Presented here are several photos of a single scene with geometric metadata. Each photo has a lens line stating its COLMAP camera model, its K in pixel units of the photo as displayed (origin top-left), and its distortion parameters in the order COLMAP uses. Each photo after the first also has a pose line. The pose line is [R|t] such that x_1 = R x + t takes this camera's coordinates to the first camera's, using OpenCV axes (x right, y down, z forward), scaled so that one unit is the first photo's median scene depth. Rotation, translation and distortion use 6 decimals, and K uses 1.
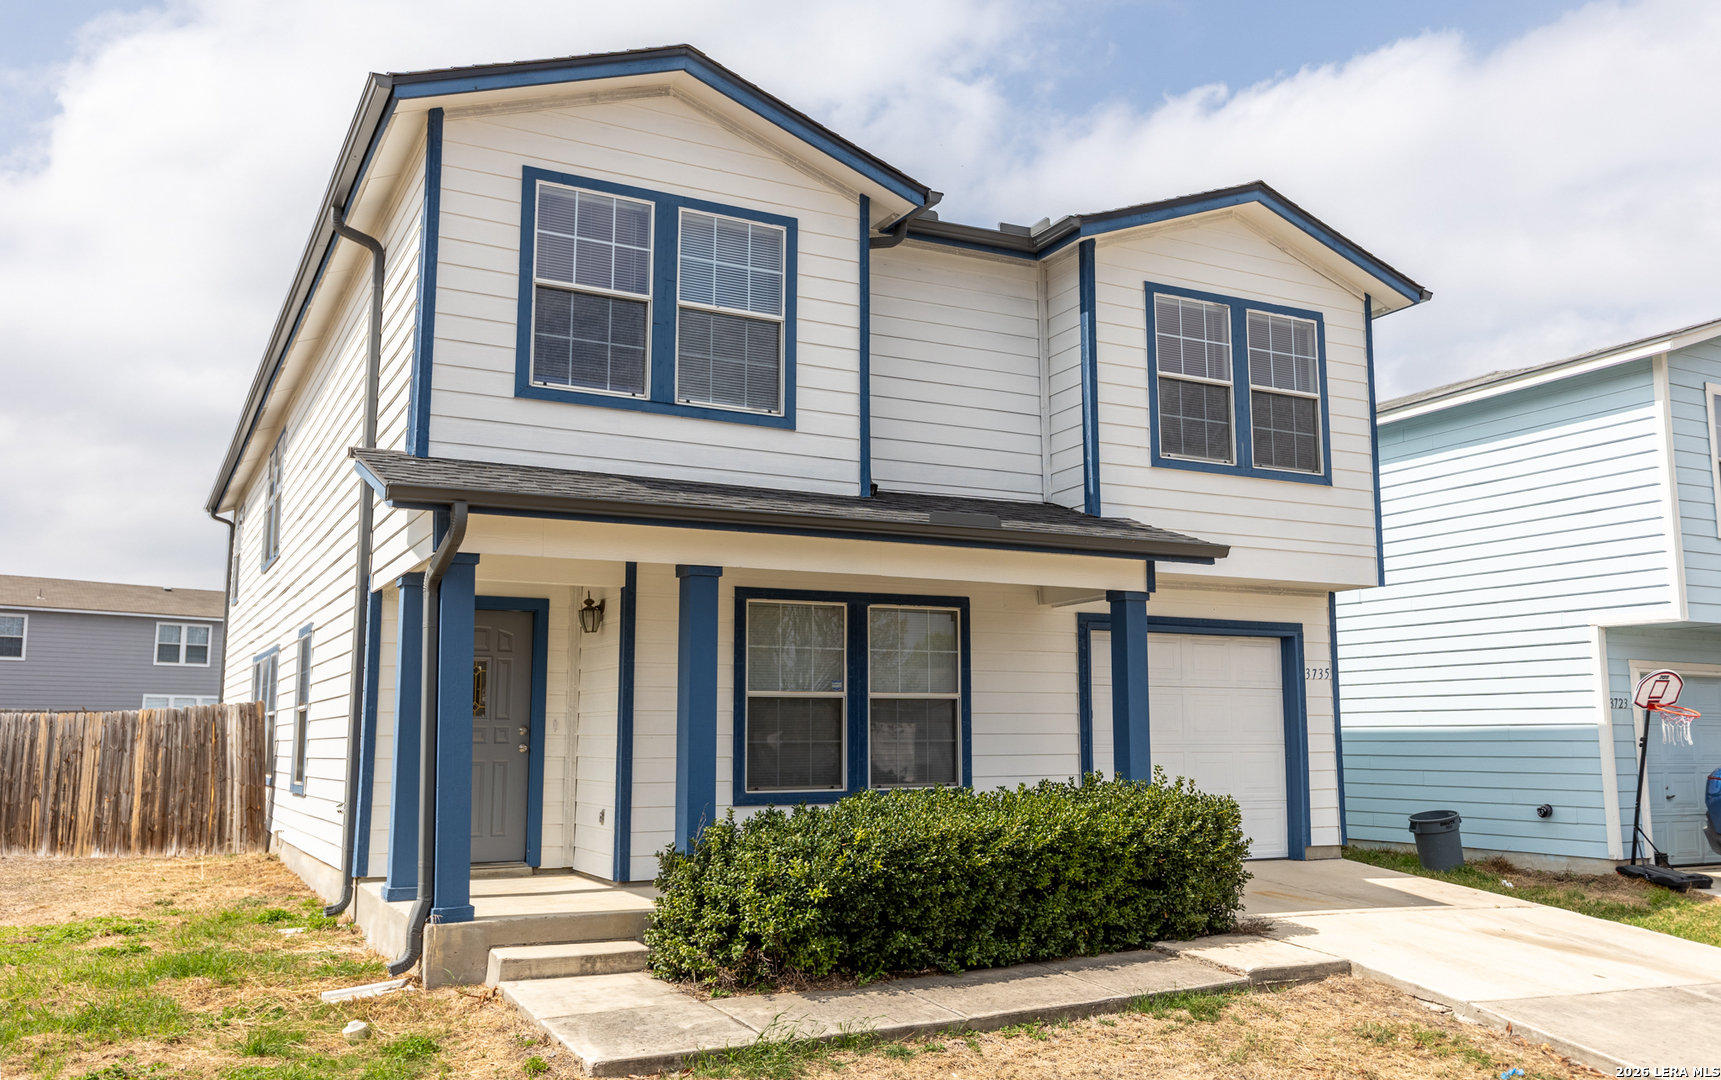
lens RADIAL K [[1441.4, 0, 860.5], [0, 1441.4, 540.0], [0, 0, 1]] dist [0.001319, -0.001553]
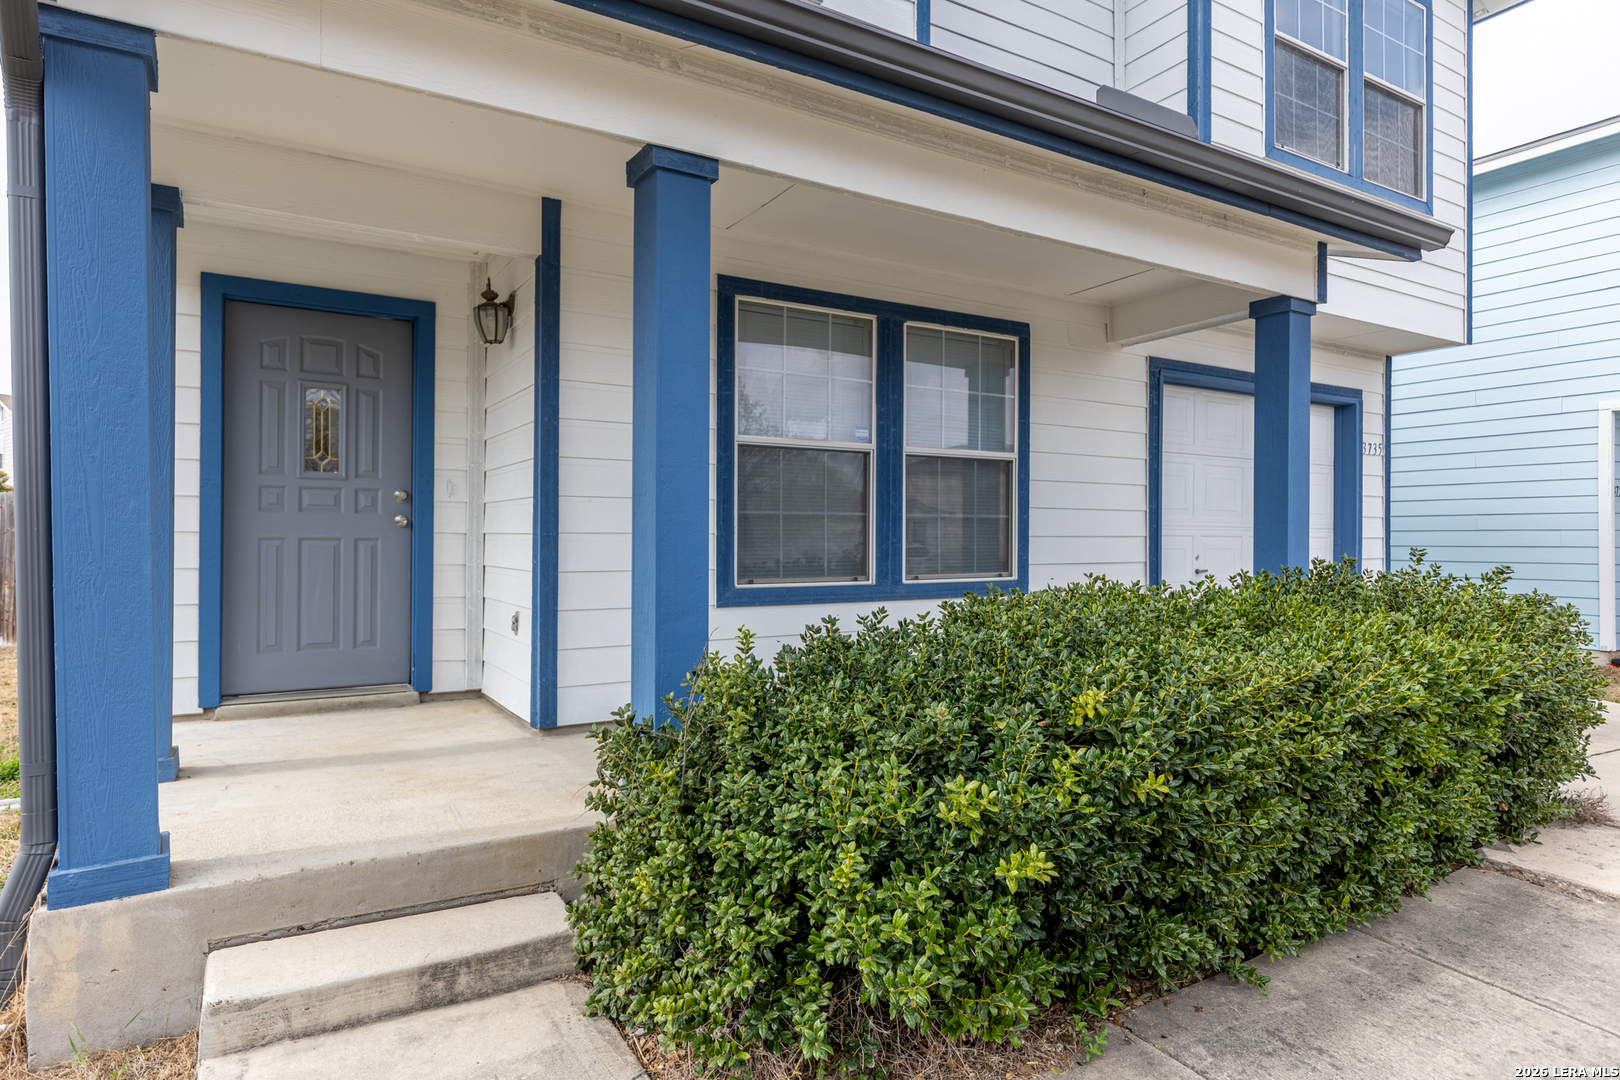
lens RADIAL K [[923.6, 0, 810.0], [0, 923.6, 540.0], [0, 0, 1]] dist [0.000998, -0.000094]
pose [[0.997196, 0.005856, 0.074606, -0.075157], [-0.016017, 0.990534, 0.136333, 0.092608], [-0.073101, -0.137146, 0.987850, 0.563789]]
